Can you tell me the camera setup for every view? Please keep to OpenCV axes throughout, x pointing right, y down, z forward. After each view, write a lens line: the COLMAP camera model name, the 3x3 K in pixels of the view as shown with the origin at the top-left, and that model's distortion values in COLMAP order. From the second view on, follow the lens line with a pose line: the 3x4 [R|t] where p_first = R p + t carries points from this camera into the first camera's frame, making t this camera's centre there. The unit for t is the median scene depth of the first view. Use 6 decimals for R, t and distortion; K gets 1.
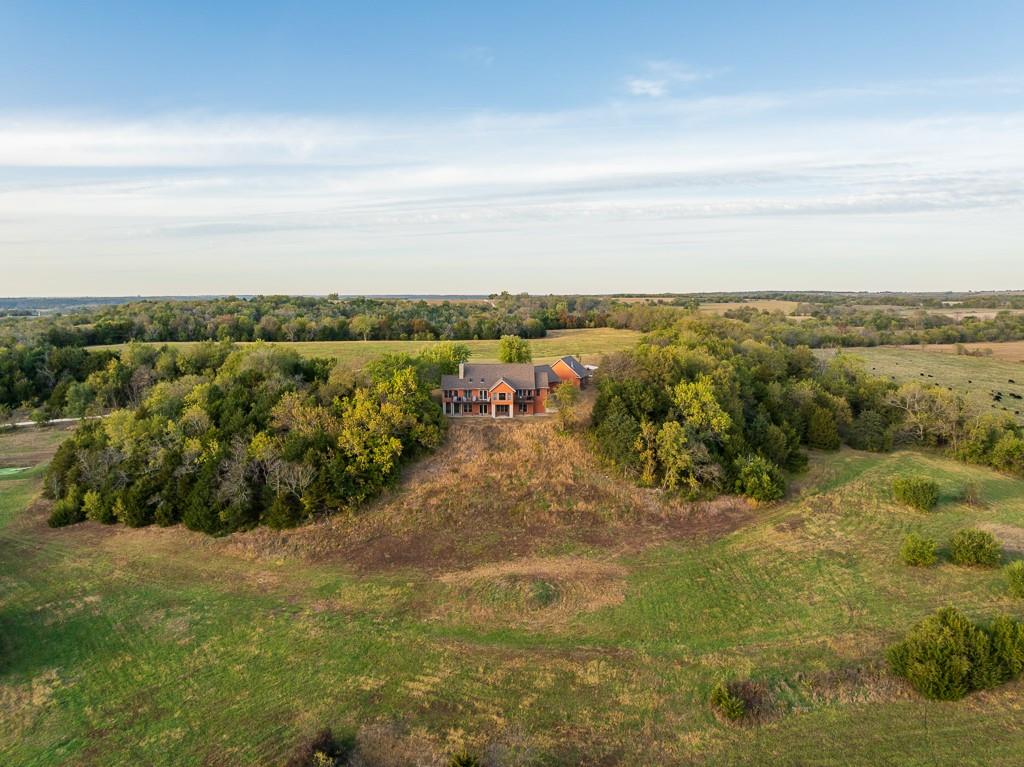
lens RADIAL K [[711.5, 0, 512.0], [0, 711.5, 383.5], [0, 0, 1]] dist [-0.034857, -0.005185]
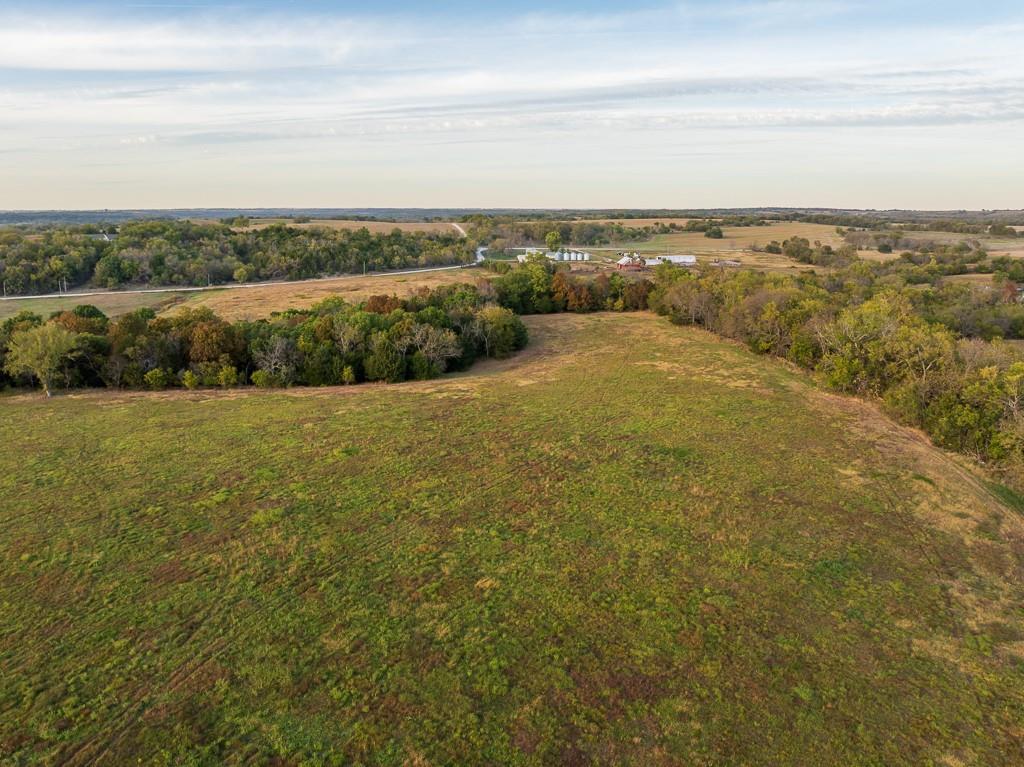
lens RADIAL K [[711.5, 0, 512.0], [0, 711.5, 383.5], [0, 0, 1]] dist [-0.034857, -0.005185]
pose [[0.999825, 0.000786, 0.018671, 0.101666], [-0.003066, 0.992474, 0.122417, -0.329942], [-0.018435, -0.122453, 0.992303, 1.829769]]
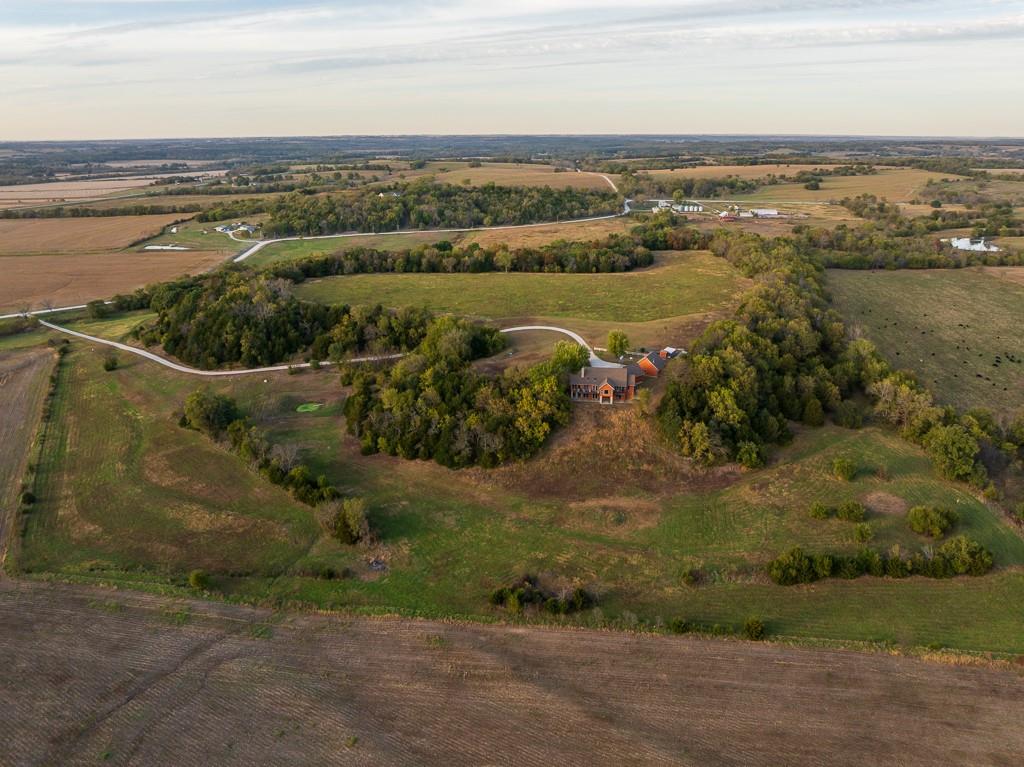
lens RADIAL K [[711.5, 0, 512.0], [0, 711.5, 383.5], [0, 0, 1]] dist [-0.034857, -0.005185]
pose [[0.986582, 0.051516, -0.154929, 0.029576], [-0.016194, 0.975112, 0.221120, -0.432718], [0.162464, -0.215644, 0.962862, -0.775469]]
